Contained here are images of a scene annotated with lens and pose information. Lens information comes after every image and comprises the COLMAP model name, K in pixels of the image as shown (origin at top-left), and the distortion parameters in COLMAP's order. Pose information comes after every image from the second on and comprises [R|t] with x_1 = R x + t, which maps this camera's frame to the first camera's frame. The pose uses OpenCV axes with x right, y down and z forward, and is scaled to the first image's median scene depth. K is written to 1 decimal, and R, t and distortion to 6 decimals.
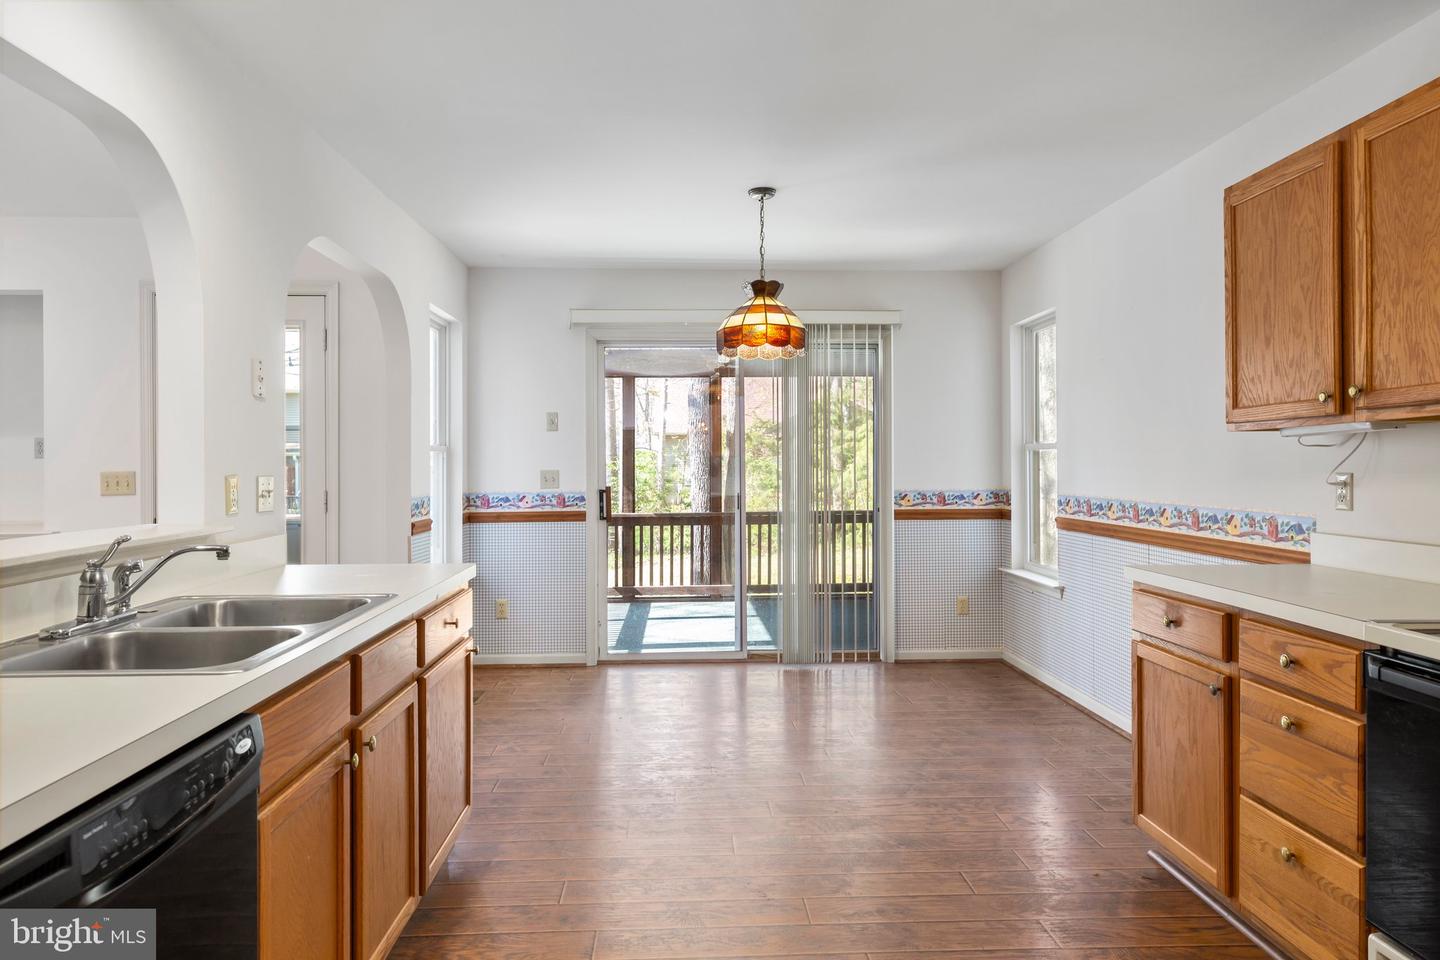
lens RADIAL K [[929.0, 0, 732.9], [0, 929.0, 475.5], [0, 0, 1]] dist [0.004200, 0.000756]
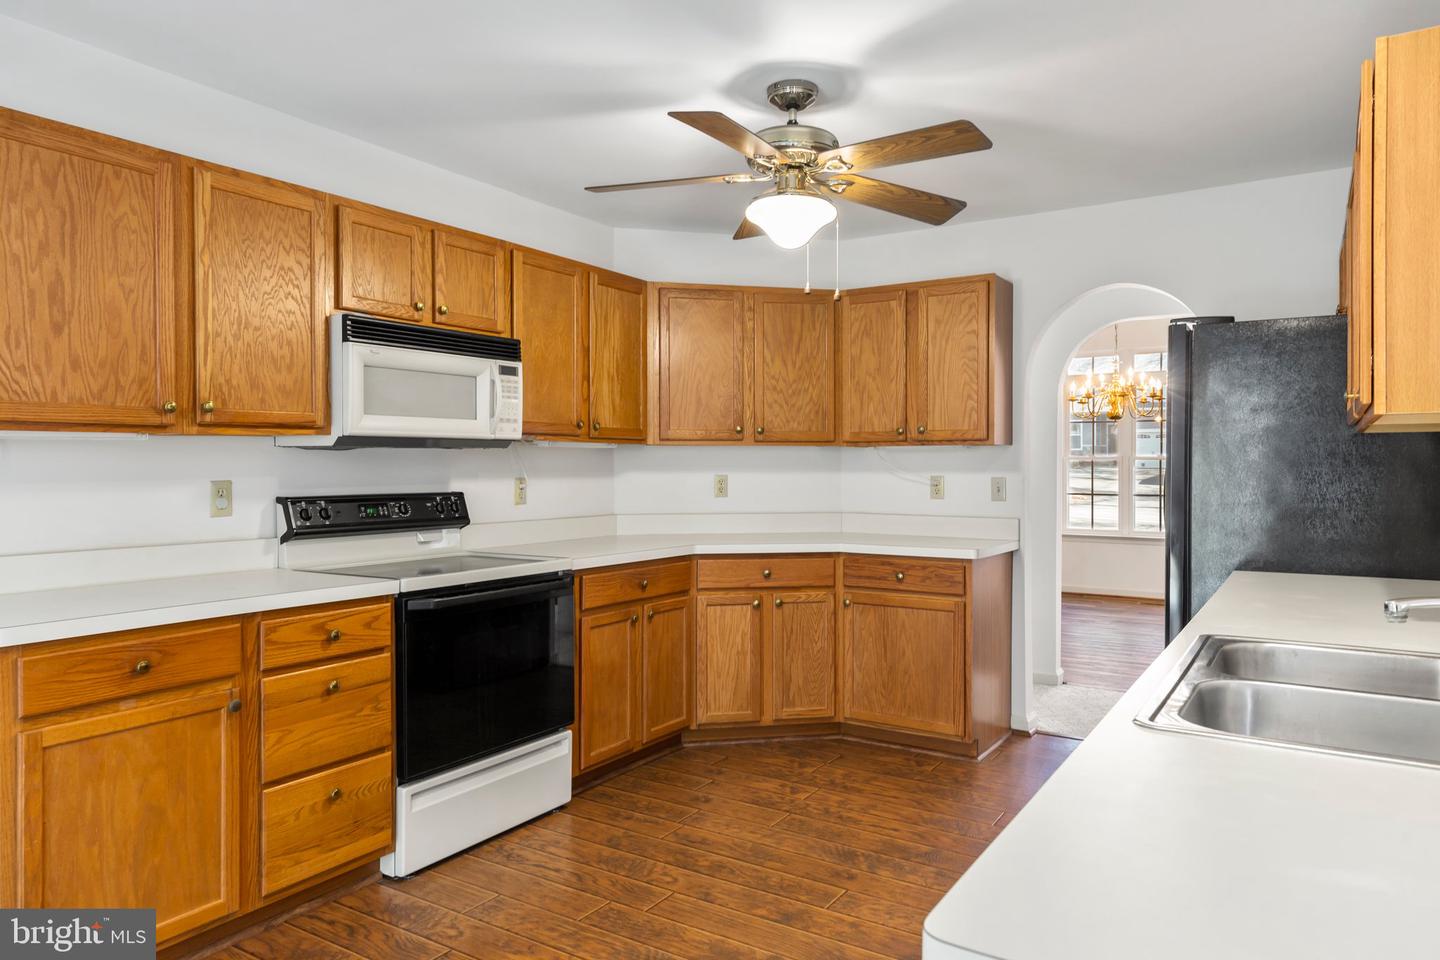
lens RADIAL K [[954.7, 0, 709.3], [0, 954.7, 461.0], [0, 0, 1]] dist [0.003246, 0.006171]
pose [[-0.814470, -0.003562, 0.580195, -0.376263], [0.001039, 0.999971, 0.007599, -0.026860], [-0.580205, 0.006792, -0.814442, 1.238298]]
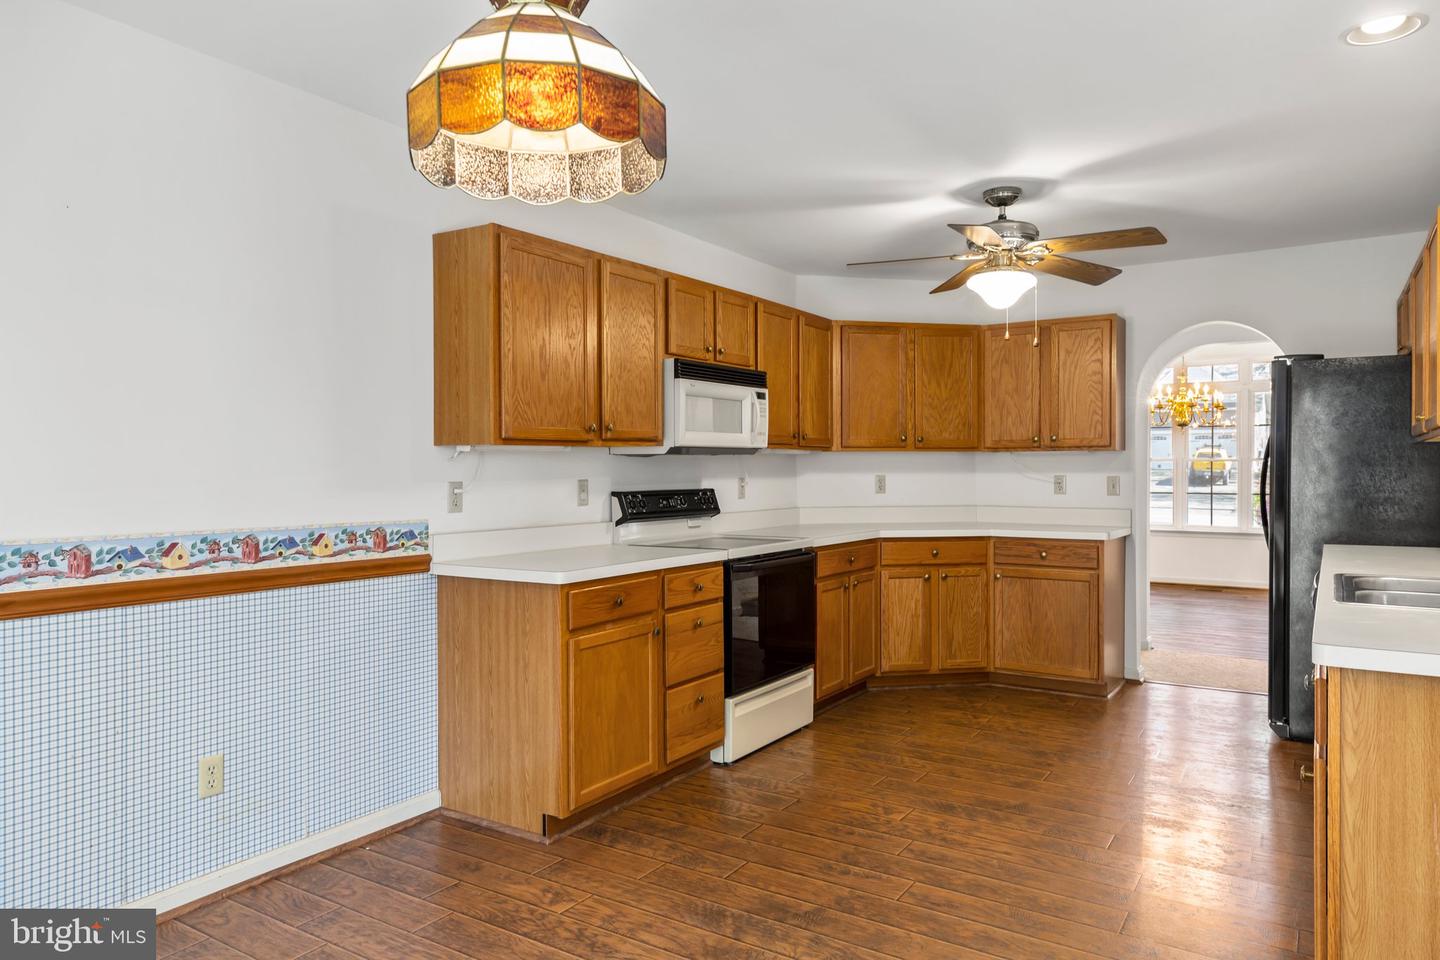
lens RADIAL K [[954.7, 0, 709.9], [0, 954.7, 468.8], [0, 0, 1]] dist [0.003246, 0.006171]
pose [[-0.808812, -0.003449, 0.588058, -0.332724], [0.004936, 0.999908, 0.012652, -0.031407], [-0.588047, 0.013136, -0.808720, 1.733593]]
